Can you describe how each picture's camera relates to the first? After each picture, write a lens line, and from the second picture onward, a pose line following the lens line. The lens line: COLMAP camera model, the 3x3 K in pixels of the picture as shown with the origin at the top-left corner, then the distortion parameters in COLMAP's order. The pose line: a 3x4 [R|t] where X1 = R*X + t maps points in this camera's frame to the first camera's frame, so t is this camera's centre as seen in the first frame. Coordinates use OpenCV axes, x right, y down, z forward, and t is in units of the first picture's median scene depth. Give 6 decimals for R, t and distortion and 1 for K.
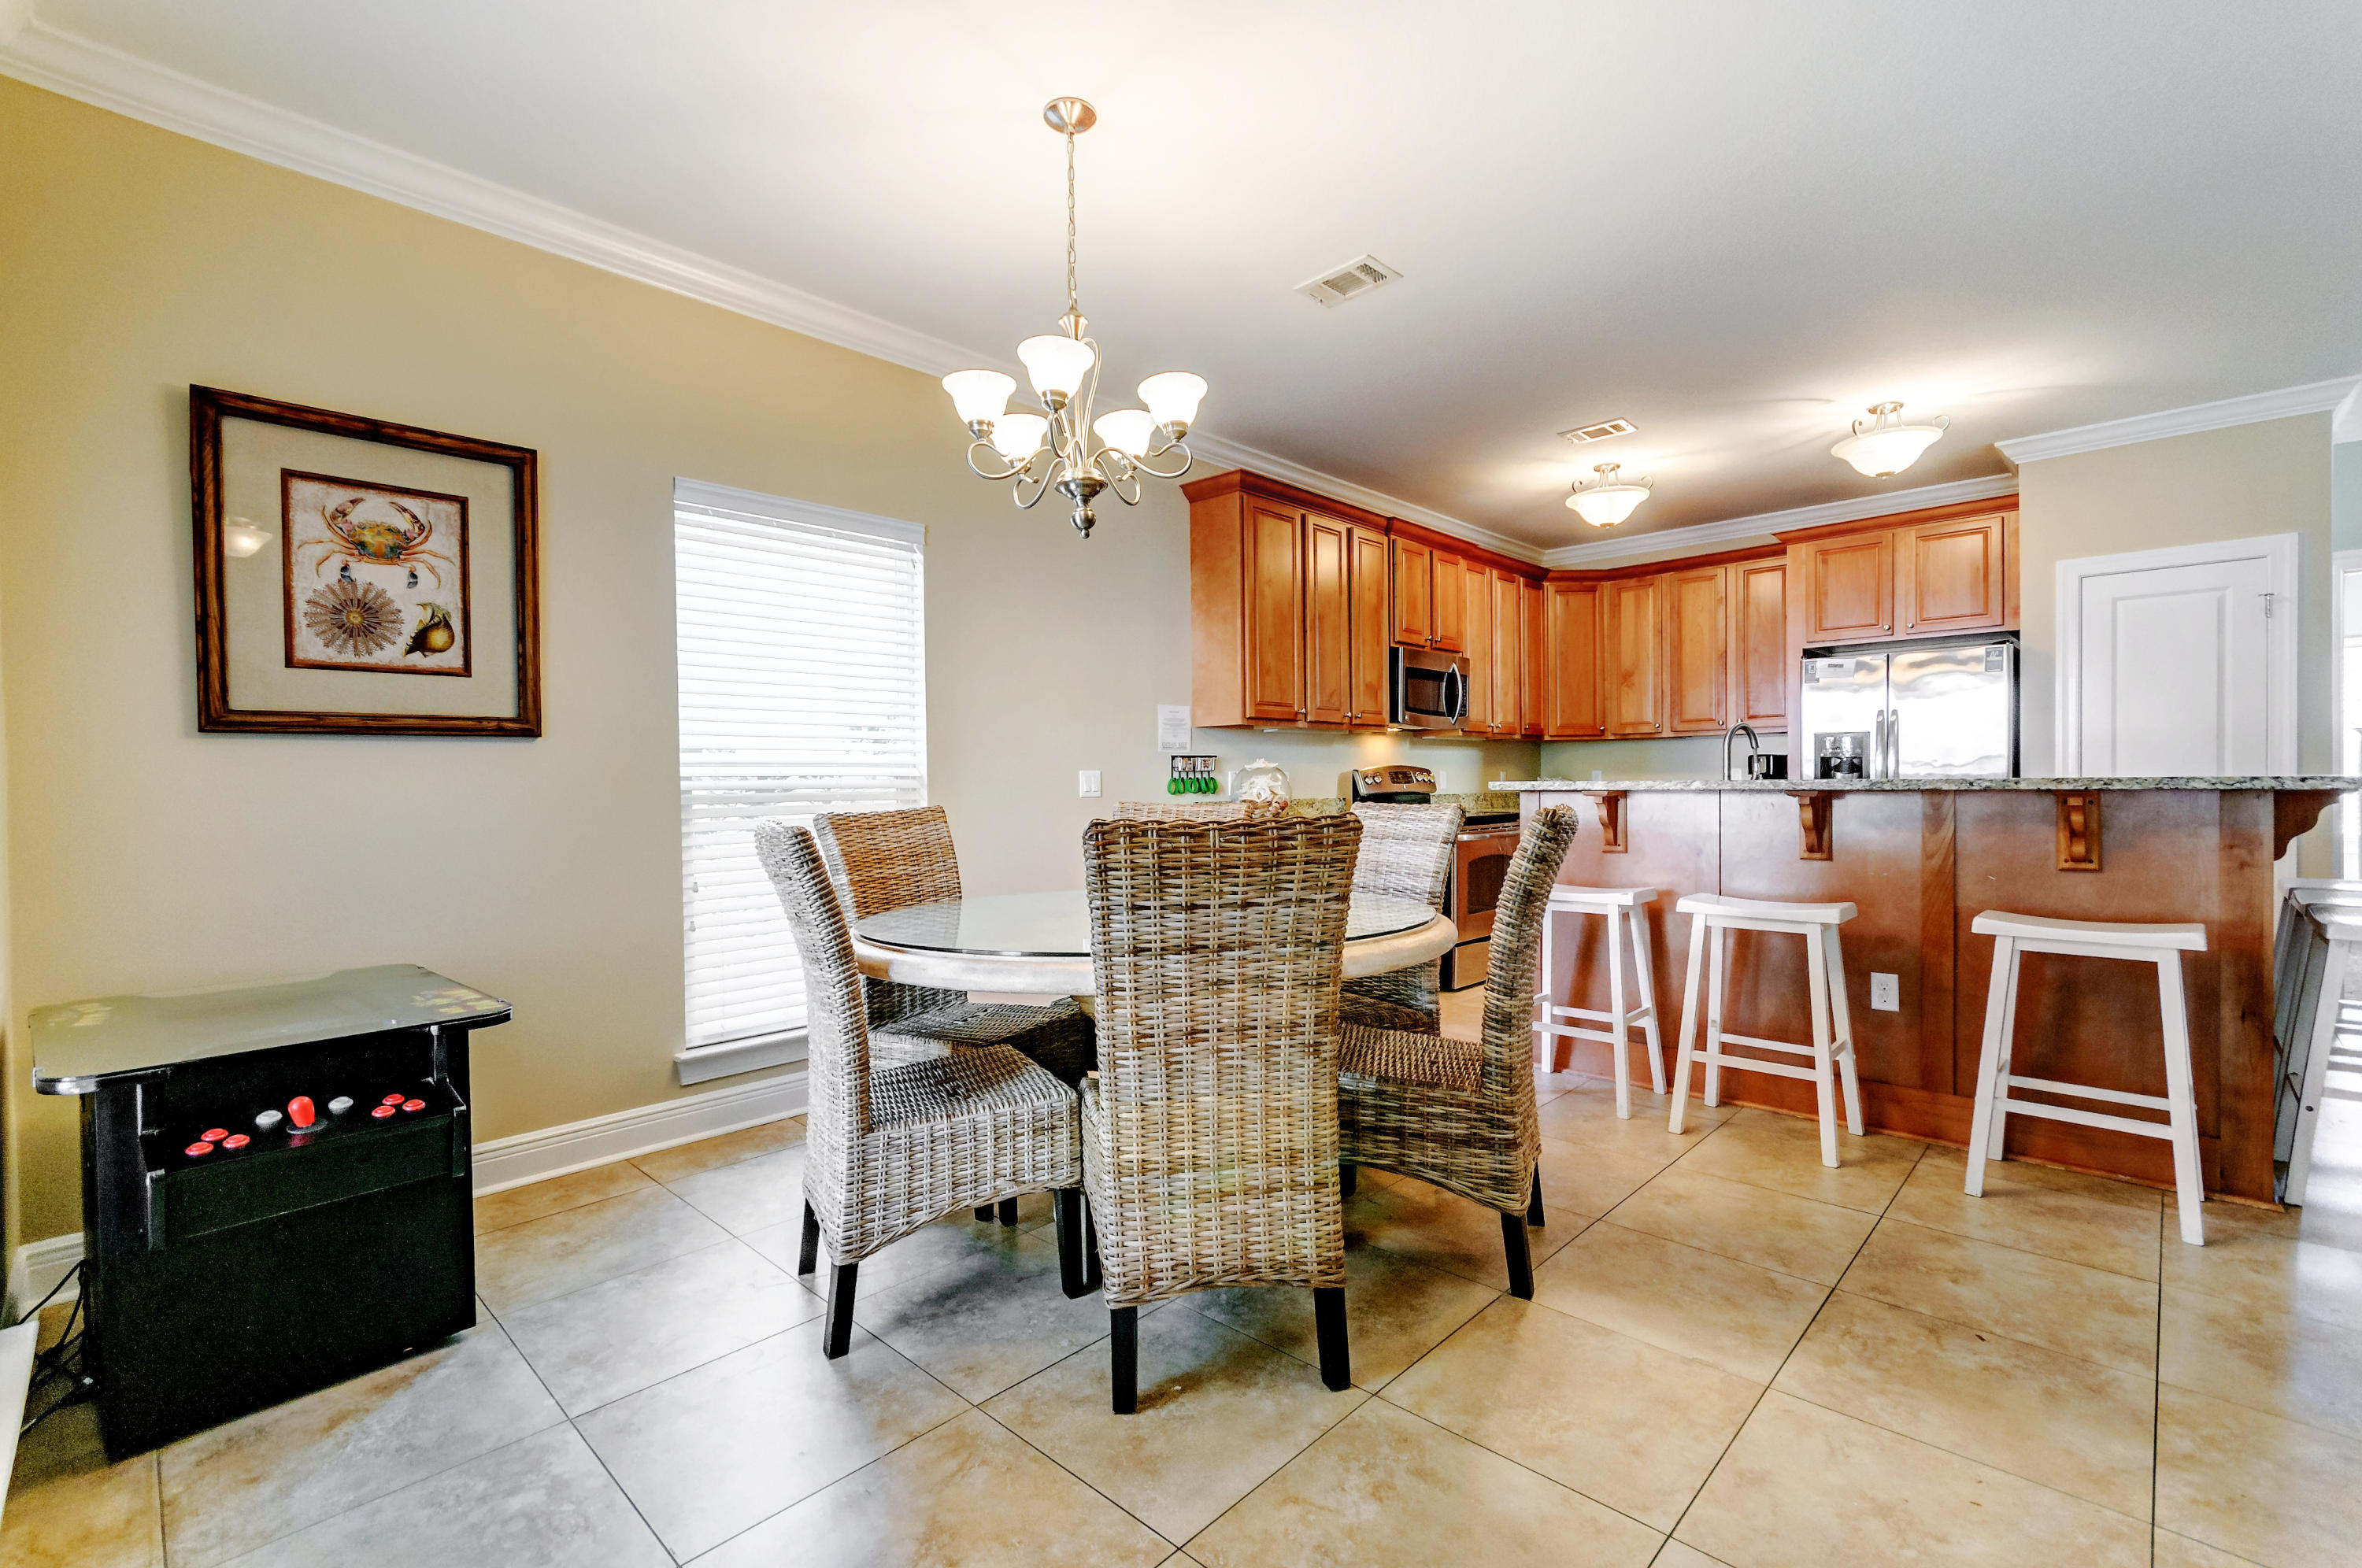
lens RADIAL K [[1030.7, 0, 1183.5], [0, 1030.7, 783.8], [0, 0, 1]] dist [0.001838, 0.002361]
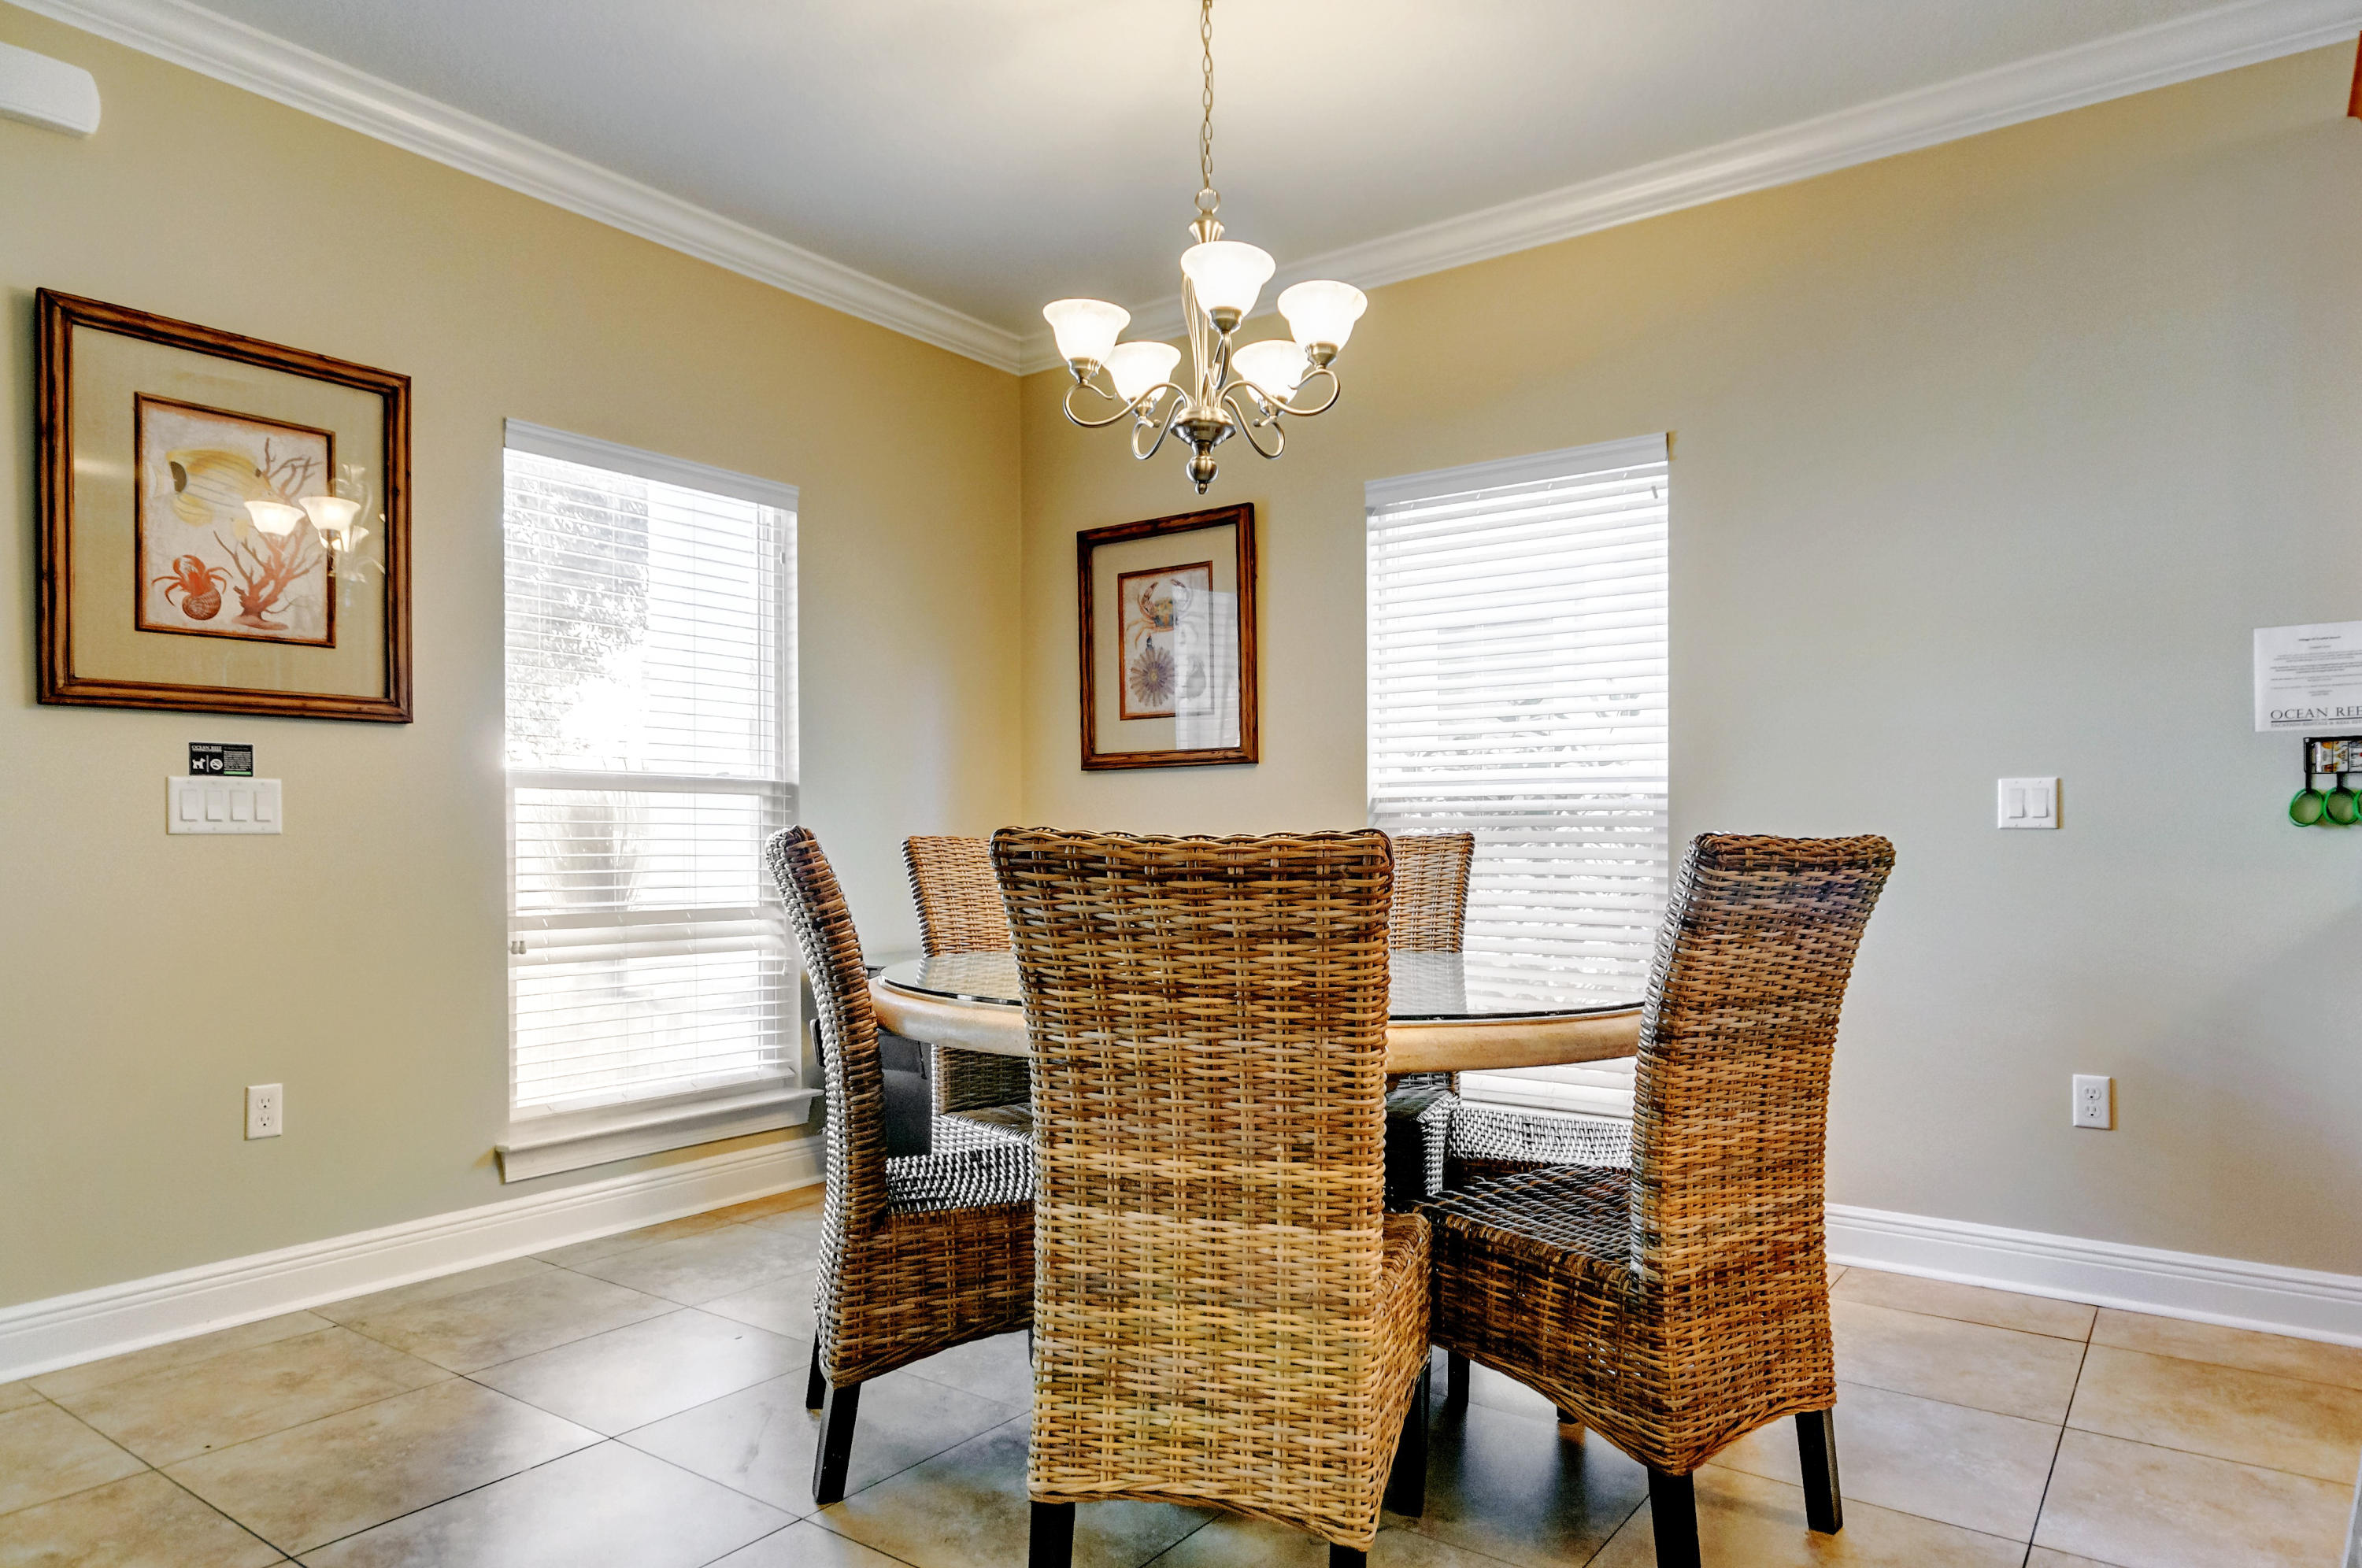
lens RADIAL K [[1437.5, 0, 1181.0], [0, 1437.5, 828.1], [0, 0, 1]] dist [0.001846, 0.000617]
pose [[0.126226, 0.007747, -0.991971, 0.446060], [-0.003908, 0.999966, 0.007312, 0.006508], [0.991994, 0.002954, 0.126252, 0.369676]]
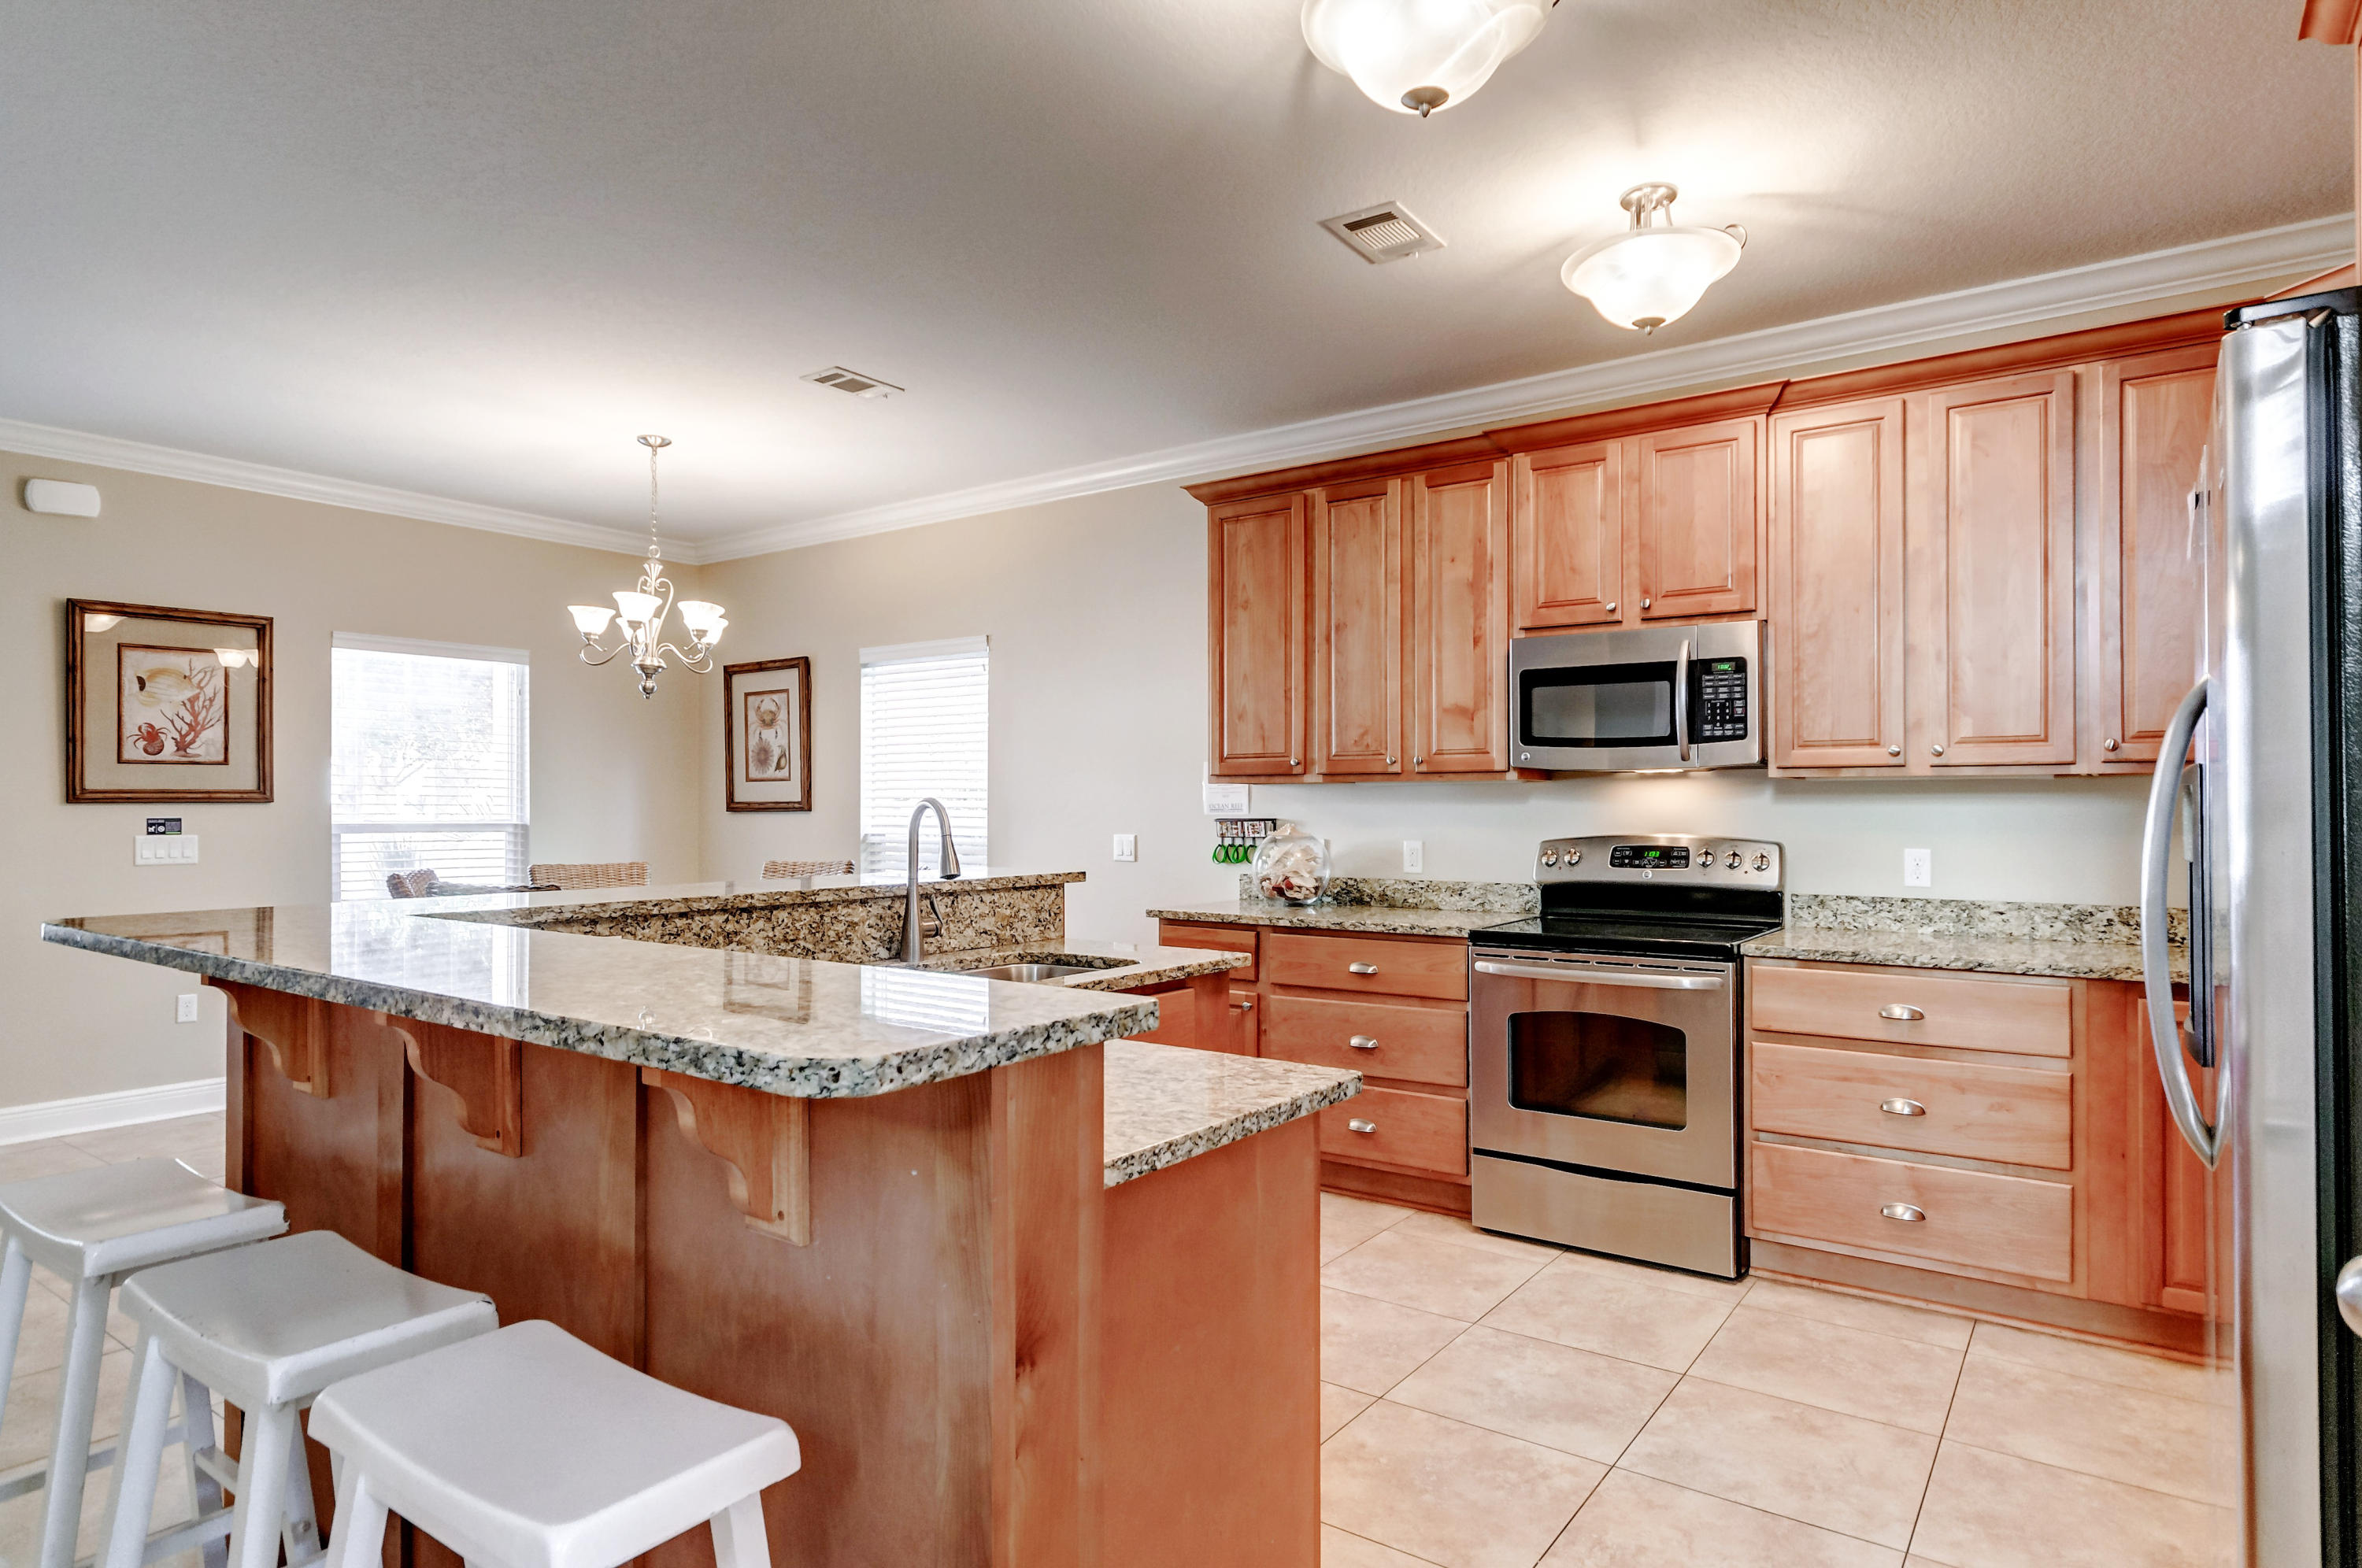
lens RADIAL K [[1303.1, 0, 1178.3], [0, 1303.1, 793.7], [0, 0, 1]] dist [0.001443, -0.001309]
pose [[0.136924, 0.001644, -0.990580, 0.896931], [-0.004285, 0.999990, 0.001068, -0.041197], [0.990572, 0.004098, 0.136930, 0.676082]]
